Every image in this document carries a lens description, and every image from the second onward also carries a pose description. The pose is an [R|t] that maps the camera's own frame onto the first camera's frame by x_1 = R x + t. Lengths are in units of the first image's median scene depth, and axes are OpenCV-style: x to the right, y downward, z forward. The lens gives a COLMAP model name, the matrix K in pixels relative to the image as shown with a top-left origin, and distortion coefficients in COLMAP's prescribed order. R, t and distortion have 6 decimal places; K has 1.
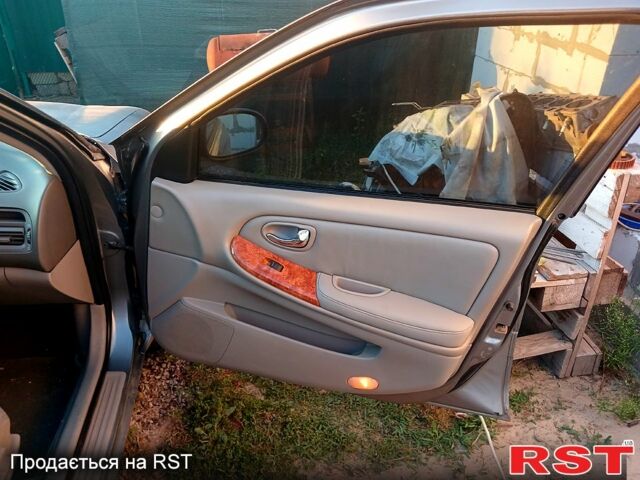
lens RADIAL K [[505.8, 0, 306.1], [0, 505.8, 239.9], [0, 0, 1]] dist [-0.001290, 0.001842]
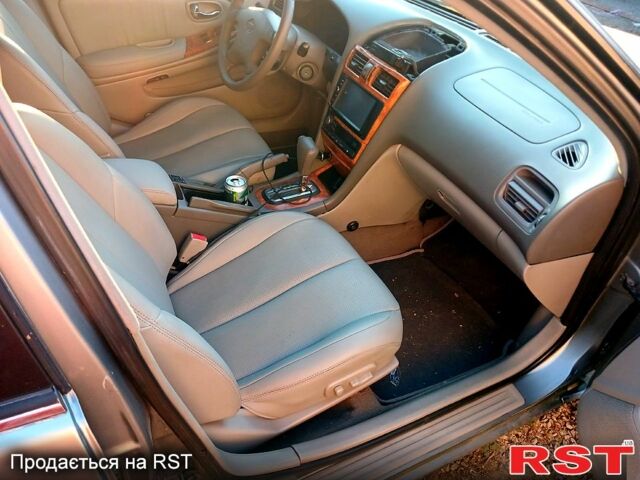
lens RADIAL K [[505.8, 0, 306.1], [0, 505.8, 239.9], [0, 0, 1]] dist [-0.001290, 0.001842]
pose [[0.335952, 0.602622, -0.723866, -0.031982], [-0.524056, 0.758184, 0.387973, -0.087734], [0.782625, 0.249006, 0.570521, 0.171165]]
